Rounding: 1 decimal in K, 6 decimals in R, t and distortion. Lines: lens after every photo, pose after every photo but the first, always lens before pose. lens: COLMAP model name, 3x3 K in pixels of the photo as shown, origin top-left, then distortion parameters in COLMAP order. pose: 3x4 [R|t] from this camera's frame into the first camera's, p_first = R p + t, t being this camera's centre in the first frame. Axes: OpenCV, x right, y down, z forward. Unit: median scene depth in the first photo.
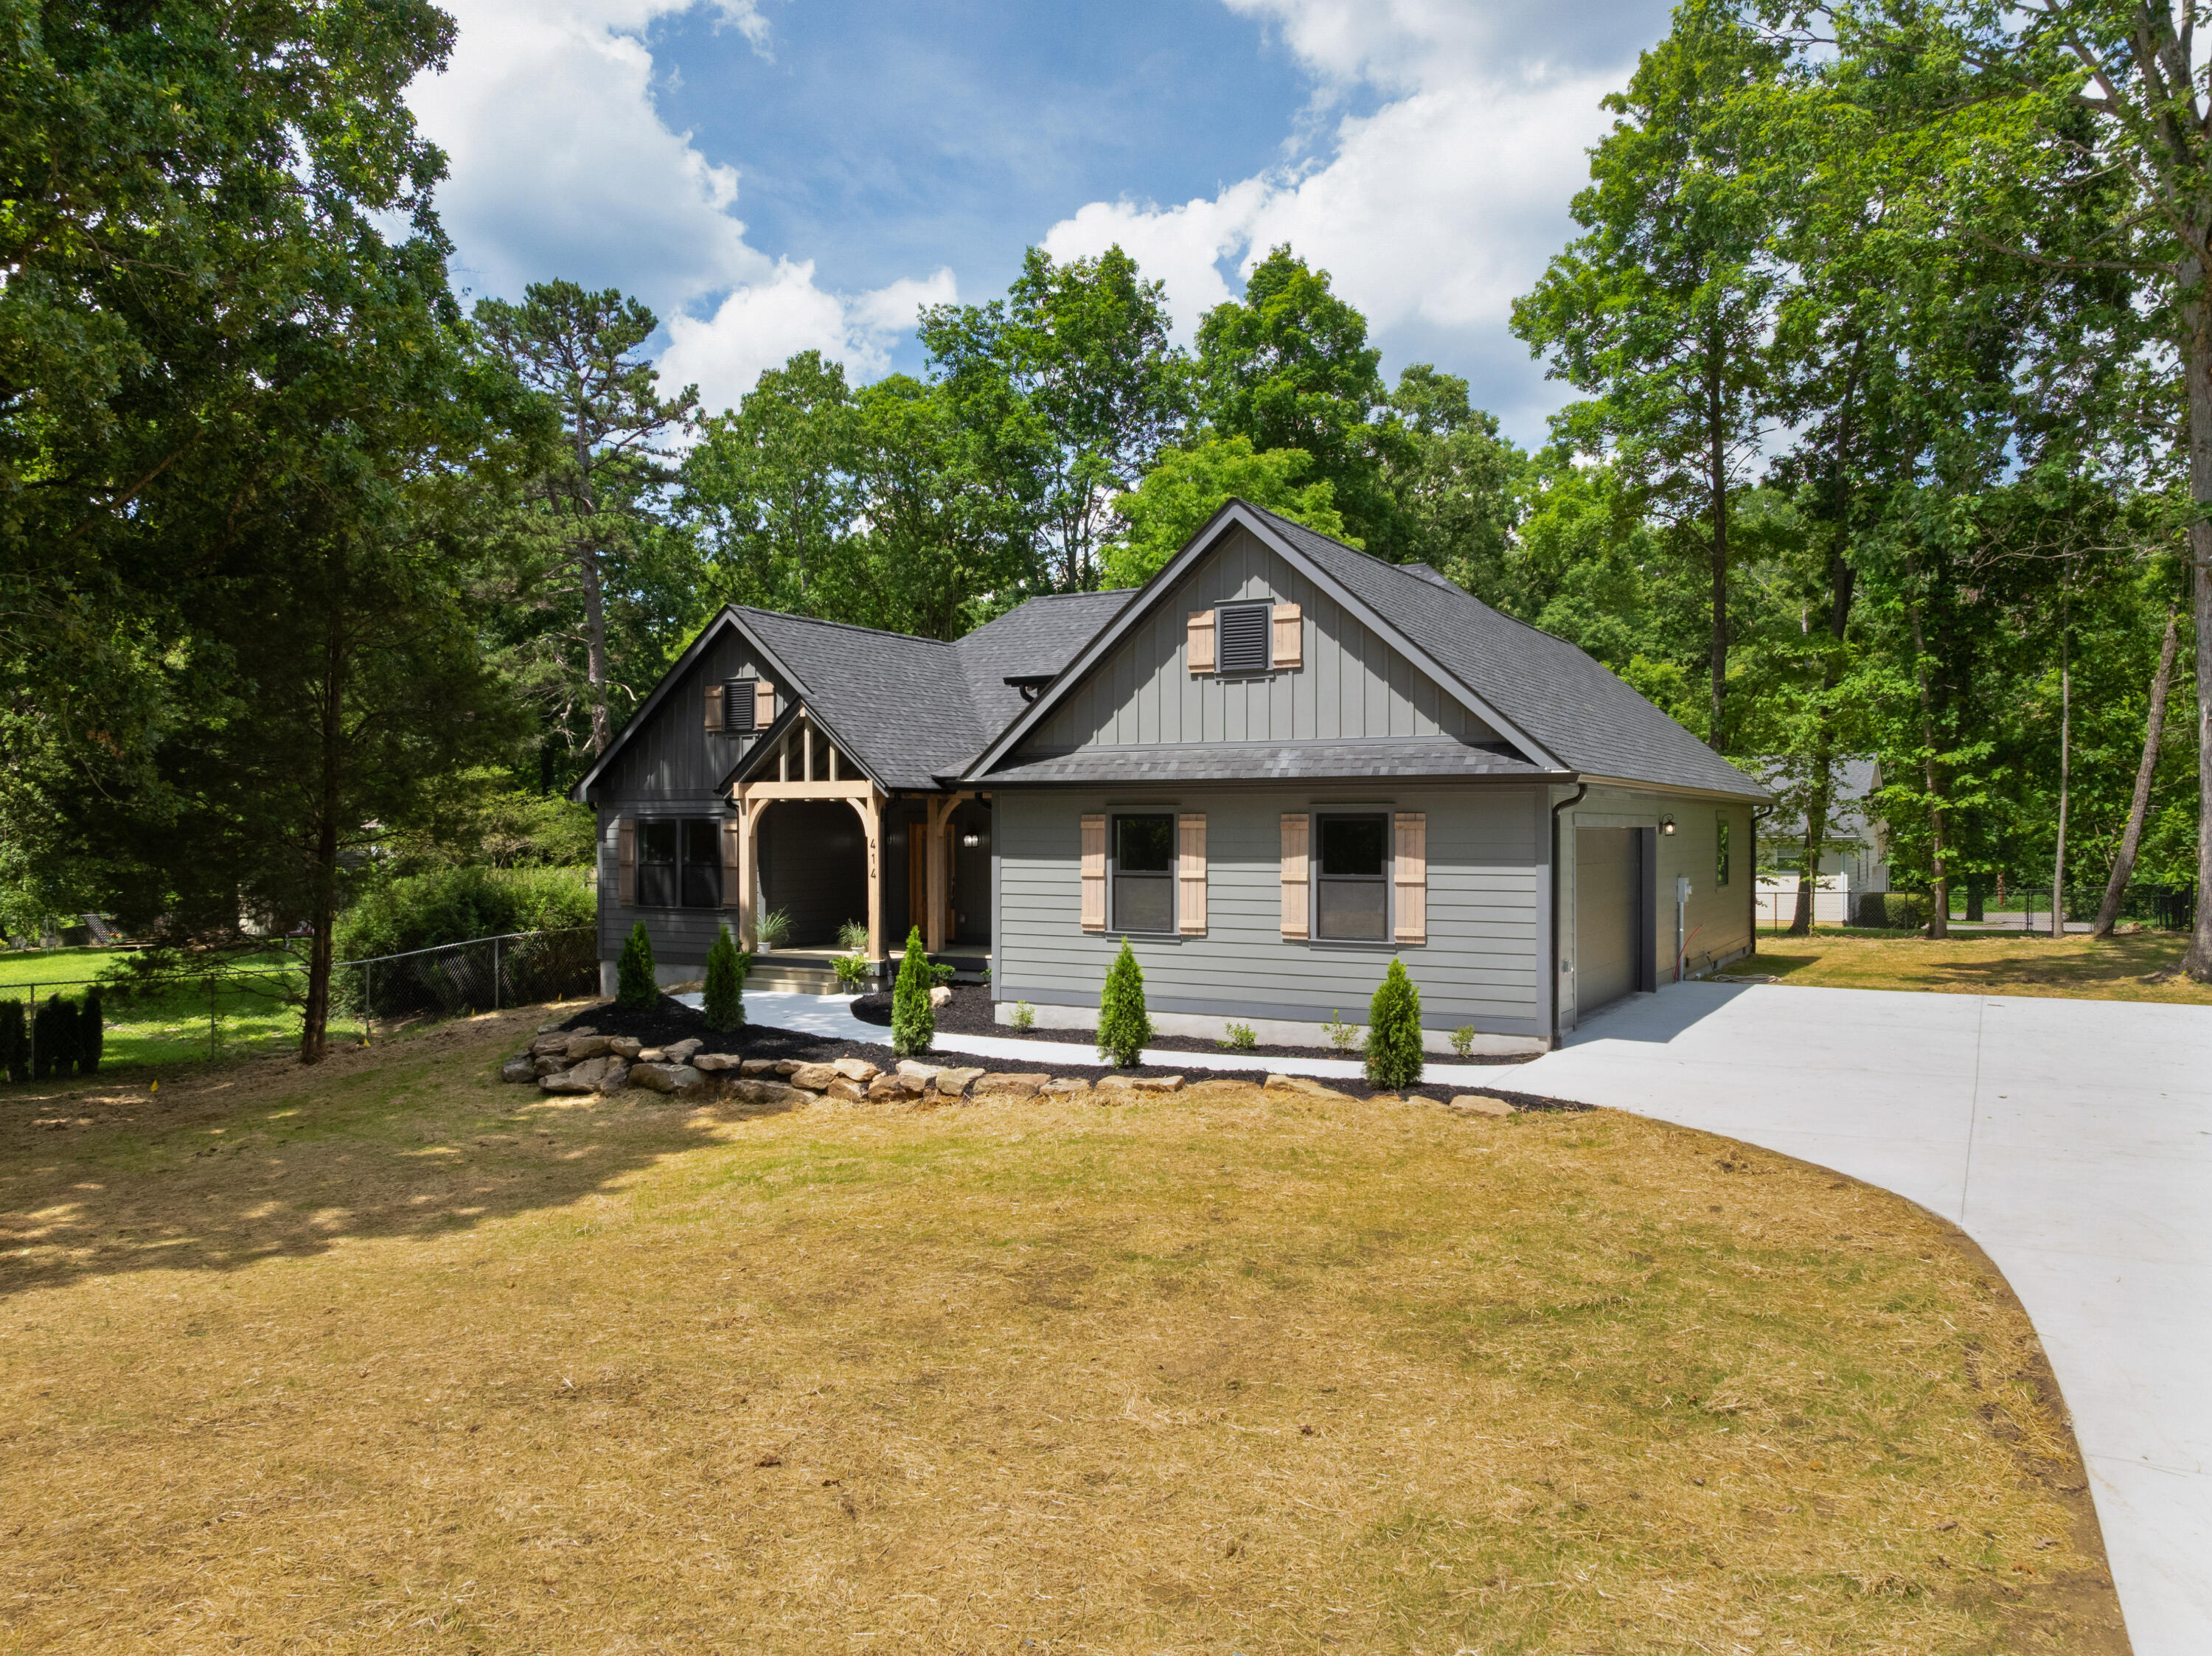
lens RADIAL K [[1567.7, 0, 1111.0], [0, 1567.7, 835.1], [0, 0, 1]] dist [-0.036532, 0.006230]
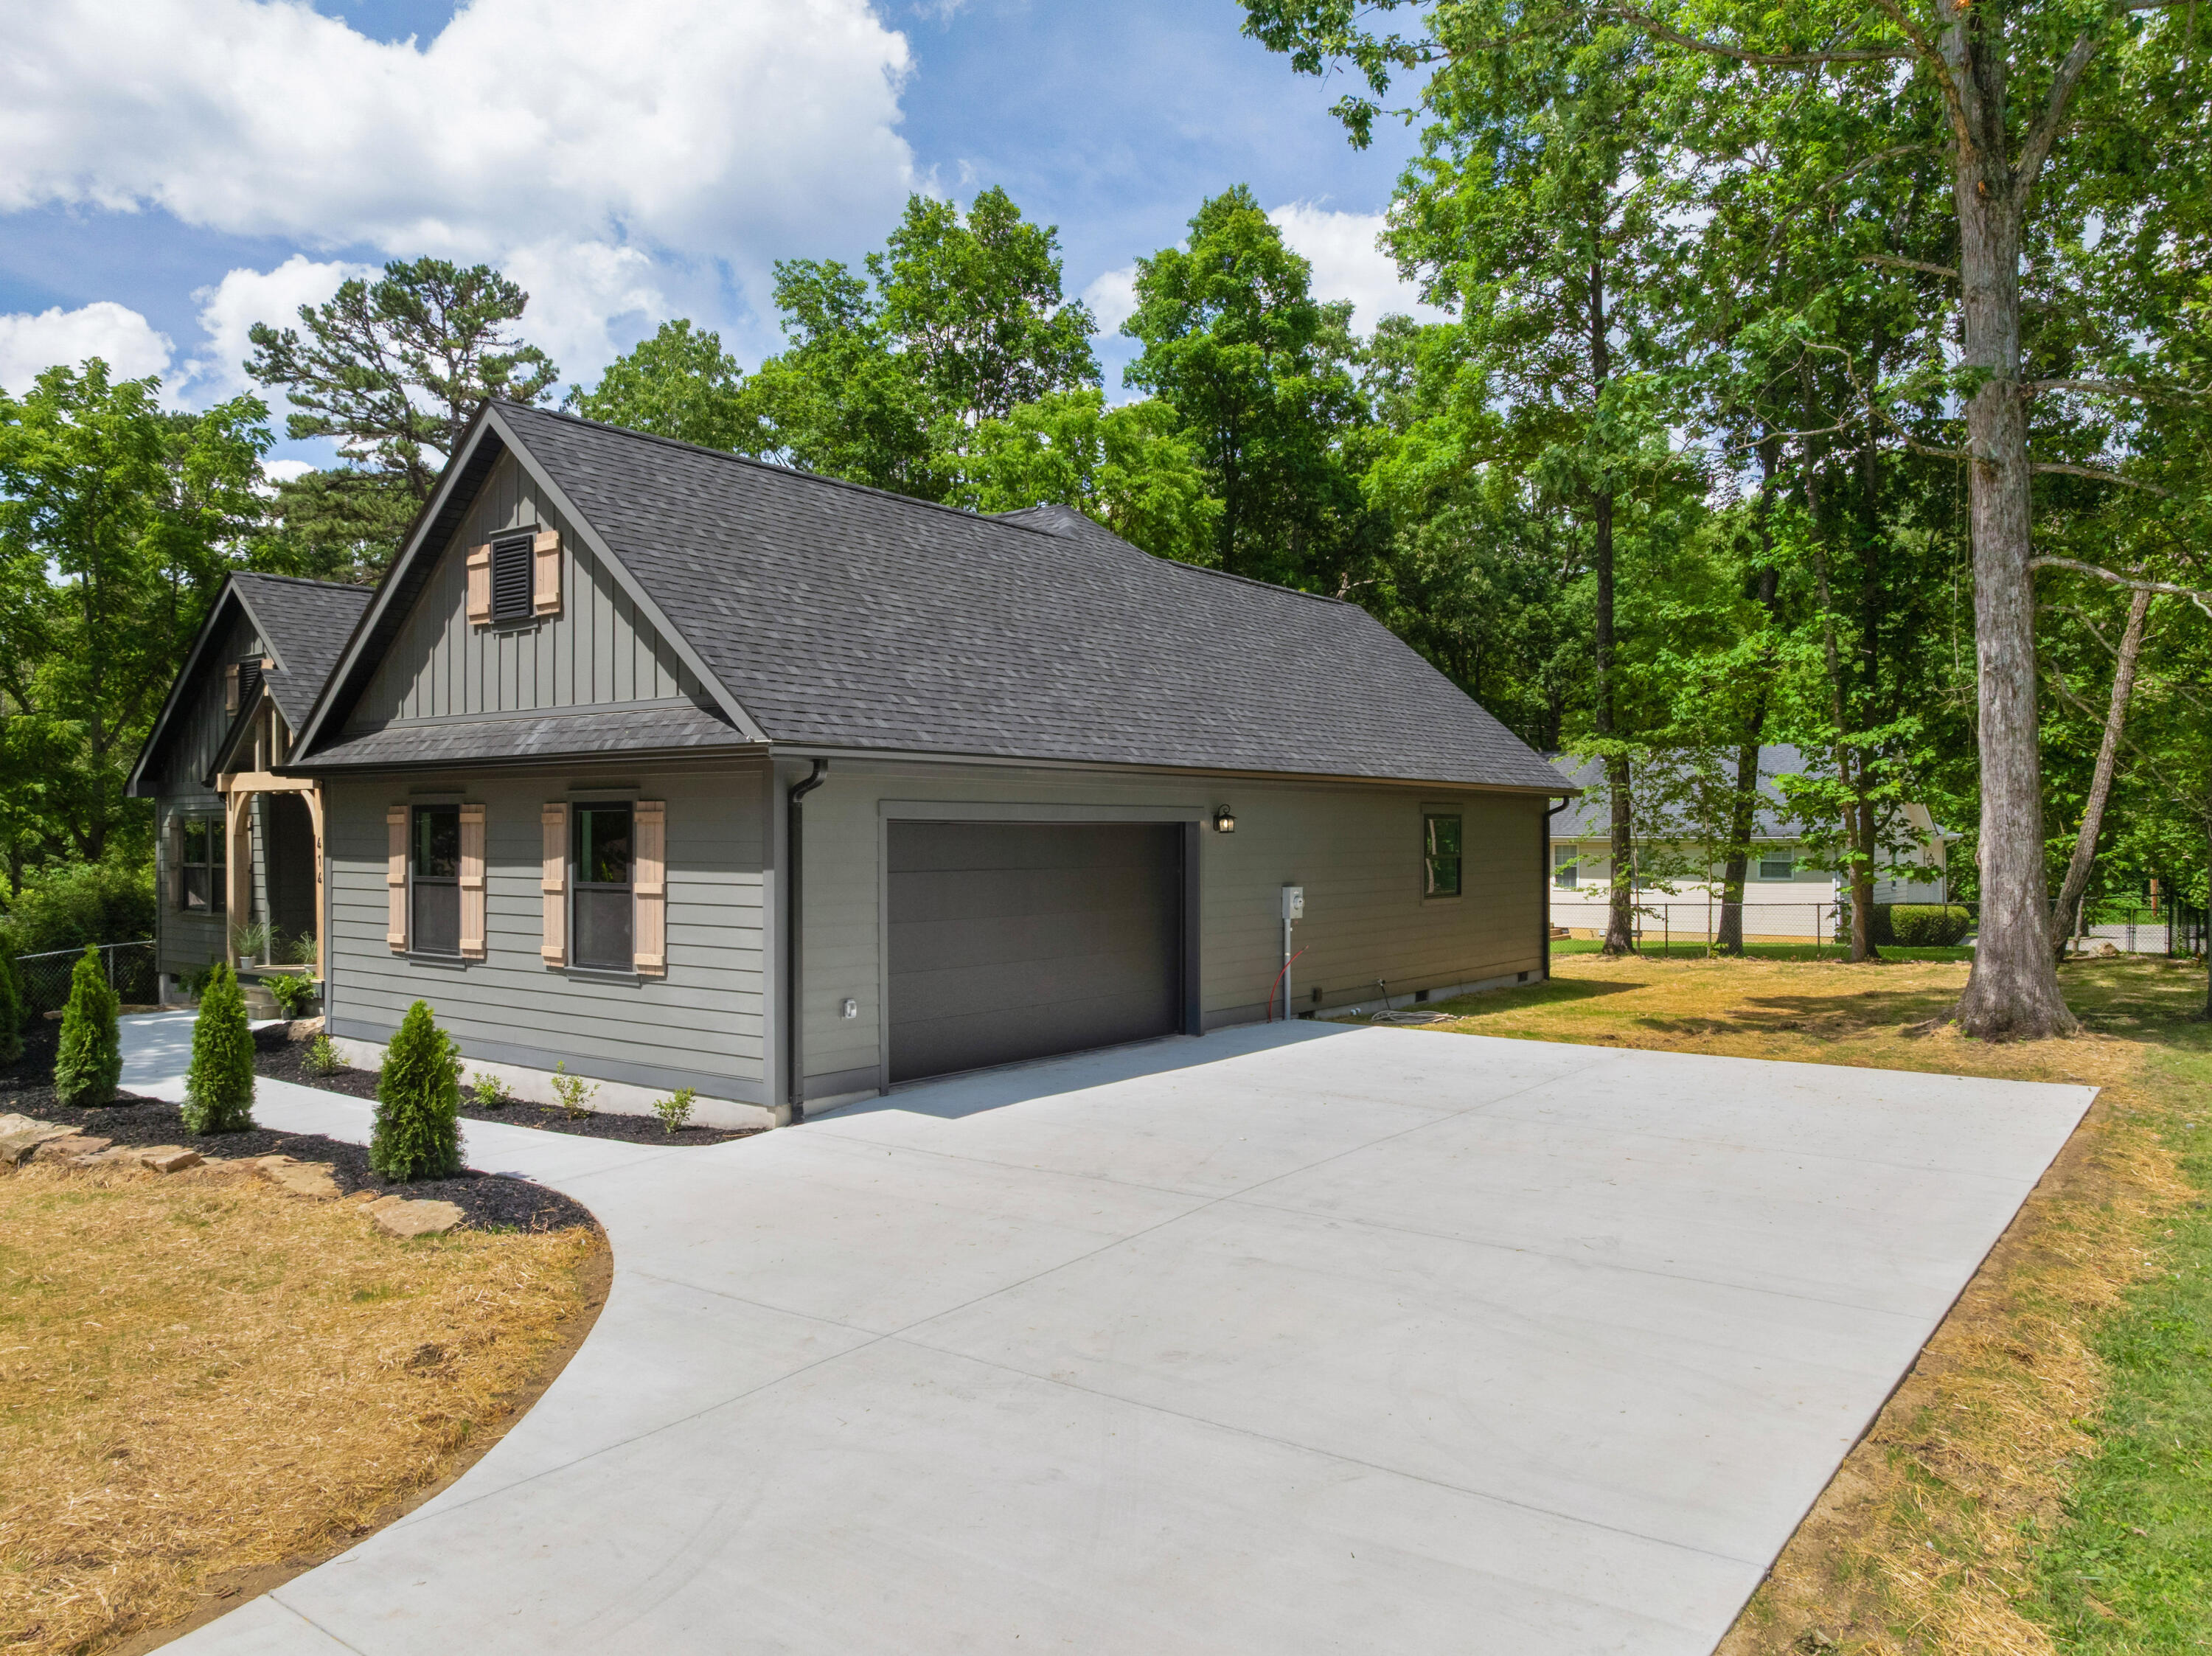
lens RADIAL K [[1567.7, 0, 1111.0], [0, 1567.7, 835.1], [0, 0, 1]] dist [-0.036532, 0.006230]
pose [[0.991577, -0.000916, -0.129519, 0.472635], [0.000612, 0.999997, -0.002387, 0.004063], [0.129521, 0.002287, 0.991574, 0.267884]]
